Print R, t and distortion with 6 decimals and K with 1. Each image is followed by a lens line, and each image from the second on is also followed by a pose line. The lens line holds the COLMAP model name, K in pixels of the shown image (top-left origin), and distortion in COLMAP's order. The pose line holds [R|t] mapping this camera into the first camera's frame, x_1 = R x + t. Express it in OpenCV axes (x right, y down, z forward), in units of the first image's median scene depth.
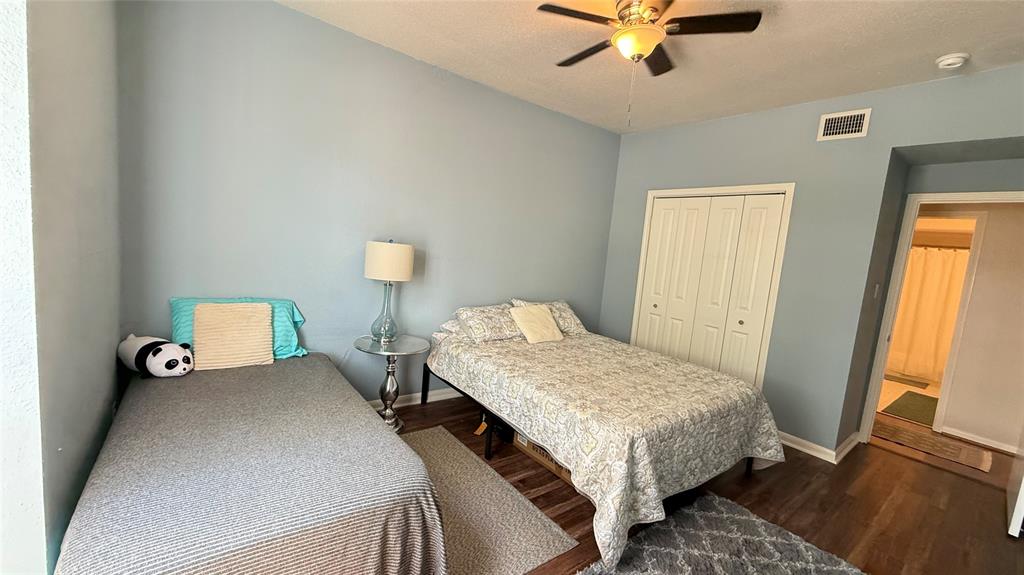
lens RADIAL K [[408.1, 0, 510.3], [0, 408.1, 287.3], [0, 0, 1]] dist [0.000815, -0.000444]
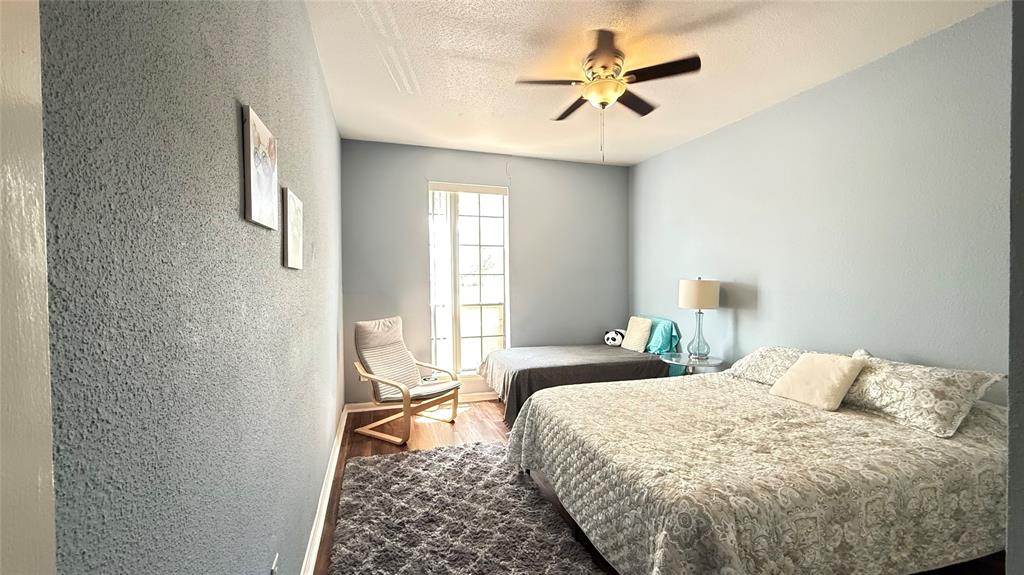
lens RADIAL K [[408.1, 0, 510.3], [0, 408.1, 287.3], [0, 0, 1]] dist [0.000815, -0.000444]
pose [[-0.345756, -0.082375, -0.934702, 1.176063], [-0.138556, 0.989701, -0.035969, 0.041112], [0.928038, 0.117072, -0.353609, 0.977523]]
